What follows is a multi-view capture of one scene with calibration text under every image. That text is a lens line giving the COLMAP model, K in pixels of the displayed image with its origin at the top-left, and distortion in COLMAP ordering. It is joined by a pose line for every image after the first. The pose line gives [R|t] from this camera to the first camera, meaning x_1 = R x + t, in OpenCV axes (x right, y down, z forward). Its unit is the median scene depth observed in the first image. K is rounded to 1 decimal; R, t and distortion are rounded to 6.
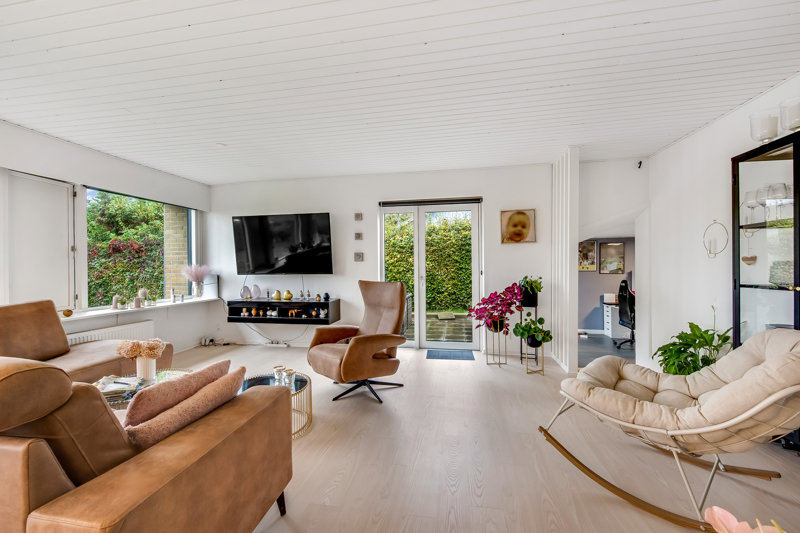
lens RADIAL K [[321.7, 0, 399.2], [0, 321.7, 267.2], [0, 0, 1]] dist [-0.000022, -0.000008]
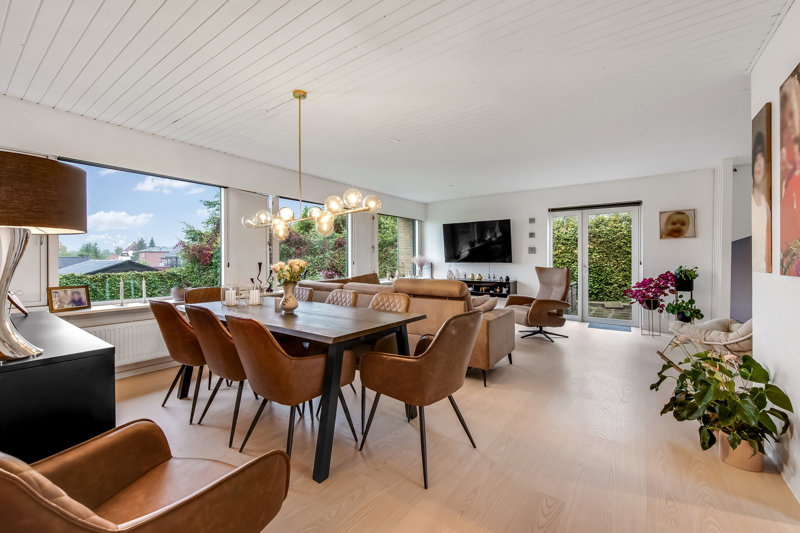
lens RADIAL K [[332.9, 0, 400.1], [0, 332.9, 259.0], [0, 0, 1]] dist [-0.002119, -0.000138]
pose [[0.899230, 0.007217, -0.437417, -0.011524], [-0.006378, 0.999974, 0.003389, 0.003205], [0.437430, -0.000258, 0.899252, -0.513104]]
